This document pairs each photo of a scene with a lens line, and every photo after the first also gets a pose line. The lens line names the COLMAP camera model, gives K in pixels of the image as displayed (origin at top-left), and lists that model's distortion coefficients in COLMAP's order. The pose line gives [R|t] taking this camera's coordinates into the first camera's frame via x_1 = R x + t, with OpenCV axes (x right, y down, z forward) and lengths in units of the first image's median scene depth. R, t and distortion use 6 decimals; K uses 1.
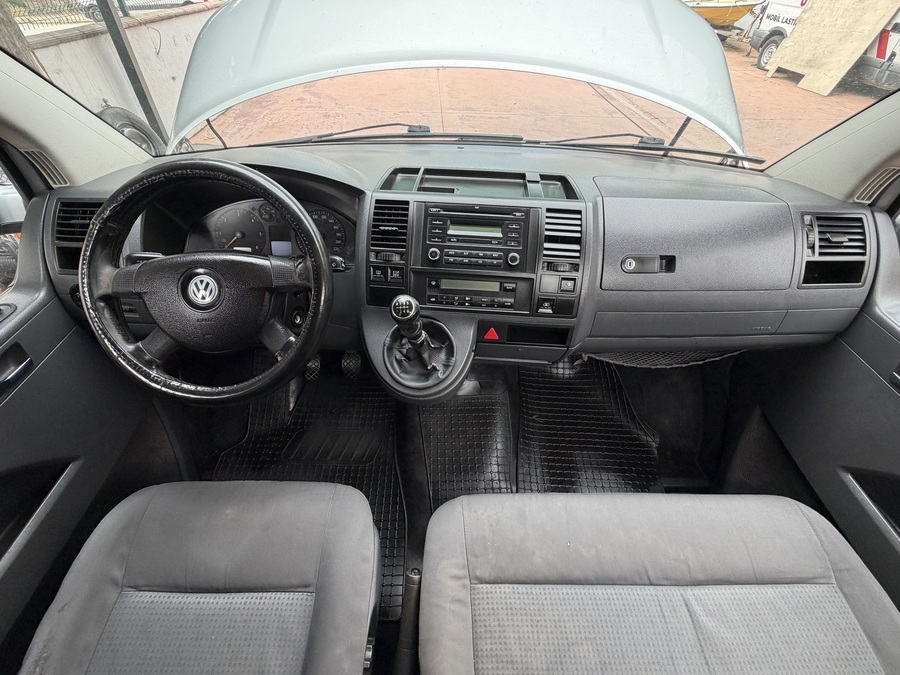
lens RADIAL K [[396.4, 0, 450.0], [0, 396.4, 337.5], [0, 0, 1]] dist [-0.000052, 0.000409]
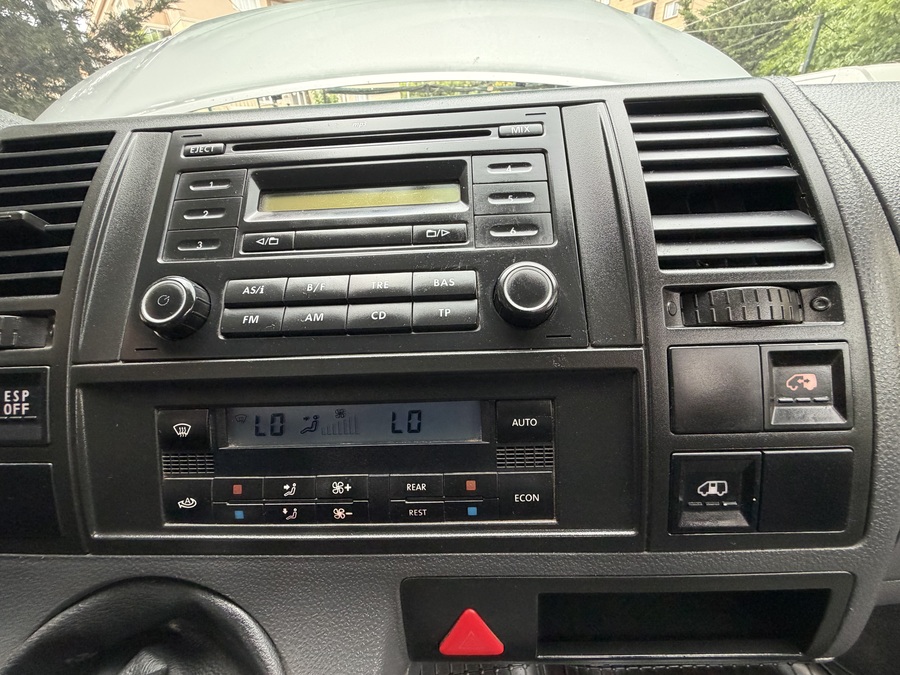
lens RADIAL K [[362.8, 0, 436.9], [0, 362.8, 336.9], [0, 0, 1]] dist [-0.000779, 0.000066]
pose [[0.996000, -0.088246, 0.014030, 0.104298], [0.088834, 0.960998, -0.261898, -0.123798], [0.009628, 0.262097, 0.964994, 0.804777]]
